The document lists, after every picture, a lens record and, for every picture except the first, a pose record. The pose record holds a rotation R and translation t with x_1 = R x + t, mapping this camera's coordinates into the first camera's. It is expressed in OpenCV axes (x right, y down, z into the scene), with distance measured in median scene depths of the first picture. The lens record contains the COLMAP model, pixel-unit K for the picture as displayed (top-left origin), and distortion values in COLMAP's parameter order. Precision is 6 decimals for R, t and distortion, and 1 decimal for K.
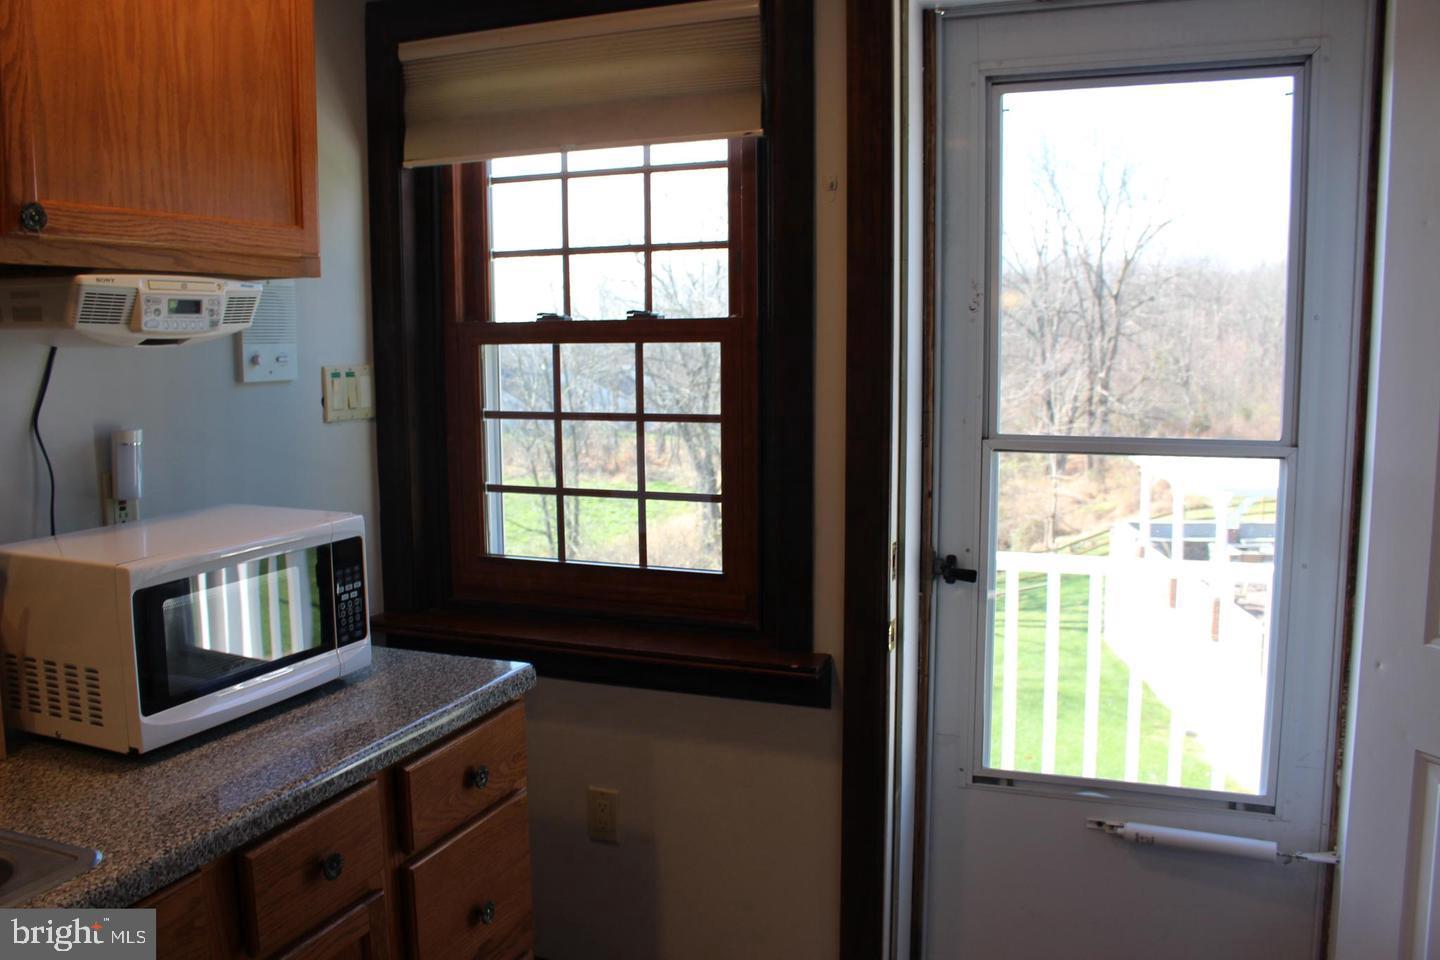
lens RADIAL K [[1198.1, 0, 720.0], [0, 1198.1, 480.0], [0, 0, 1]] dist [-0.157473, 0.132795]
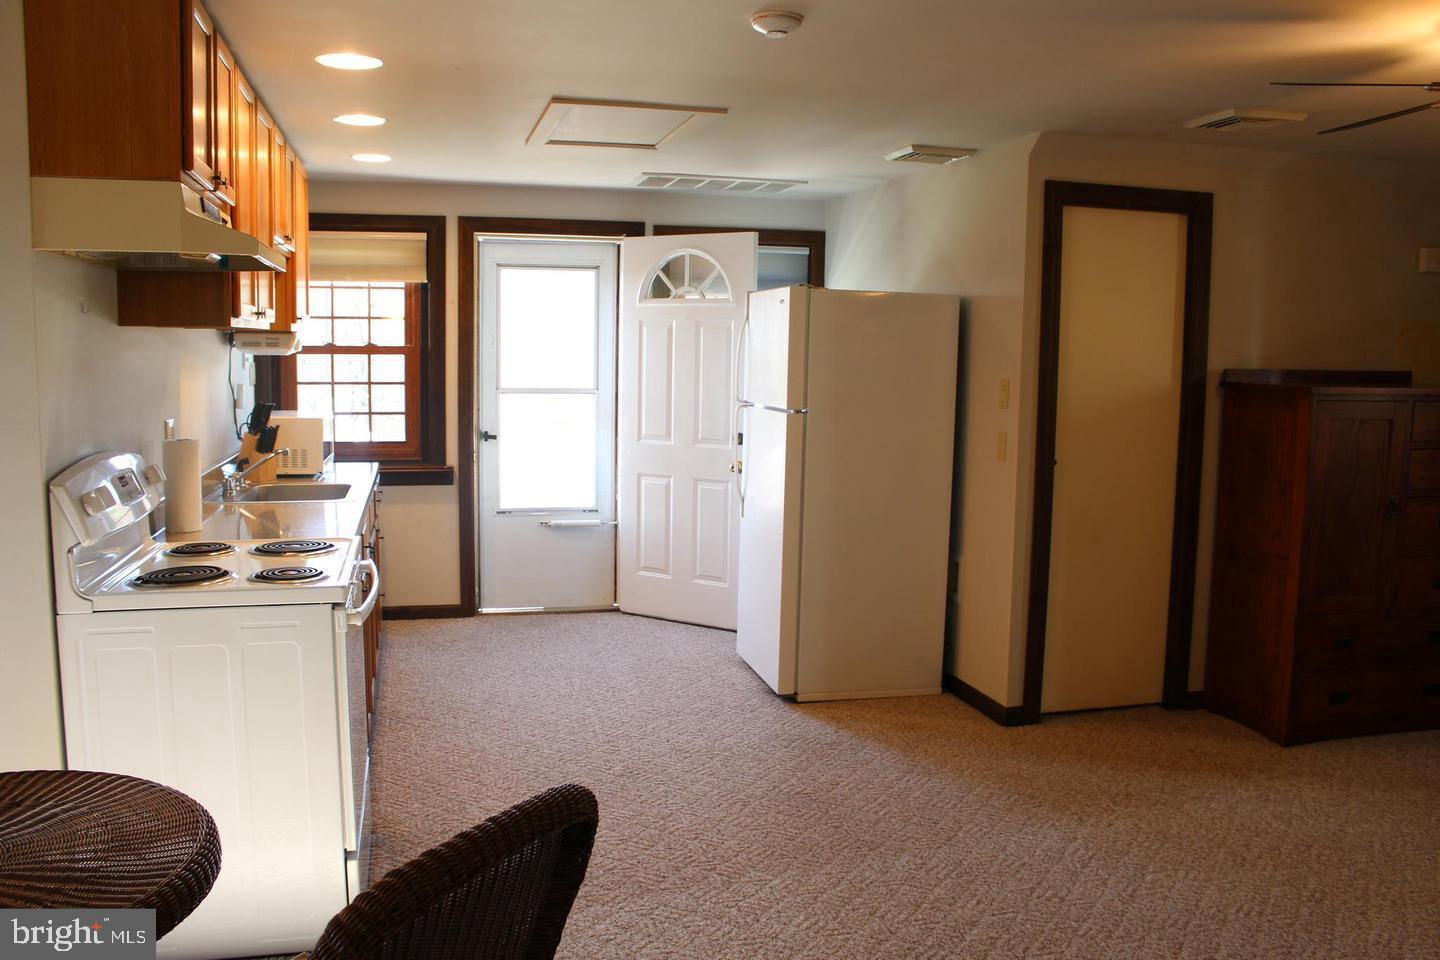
lens RADIAL K [[1198.1, 0, 720.0], [0, 1198.1, 480.0], [0, 0, 1]] dist [-0.157473, 0.132795]
pose [[0.808052, -0.045476, 0.587354, -1.018099], [0.048373, 0.998771, 0.010782, 0.175076], [-0.587122, 0.019700, 0.809259, -1.598909]]
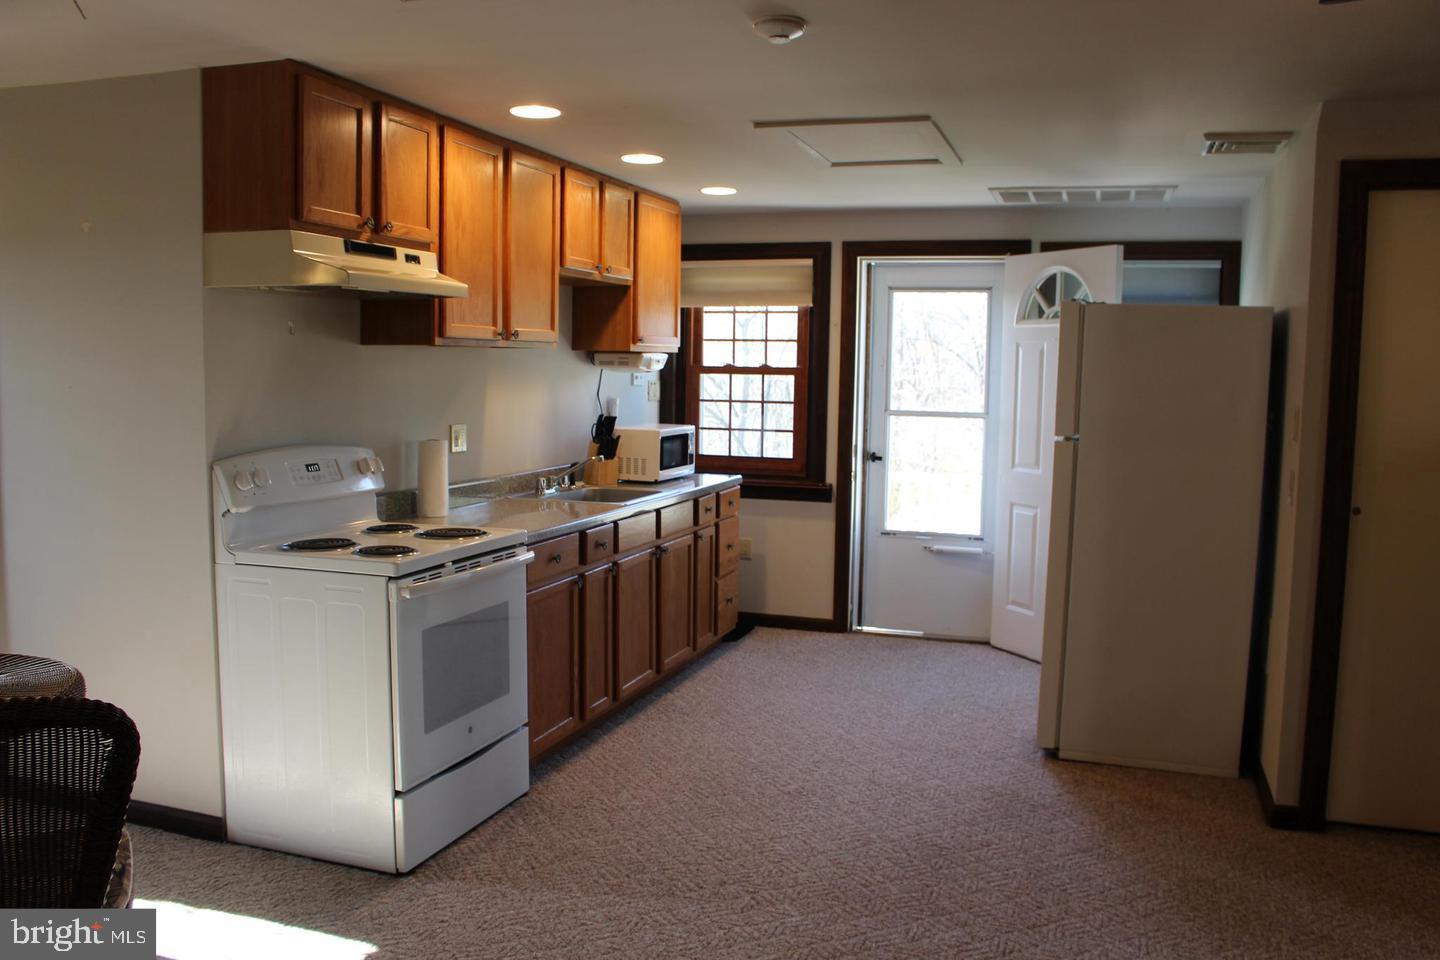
lens RADIAL K [[1198.1, 0, 720.0], [0, 1198.1, 480.0], [0, 0, 1]] dist [-0.157473, 0.132795]
pose [[0.998455, 0.018486, 0.052396, -0.321889], [-0.017252, 0.999565, -0.023905, 0.205015], [-0.052816, 0.022964, 0.998340, -1.836869]]
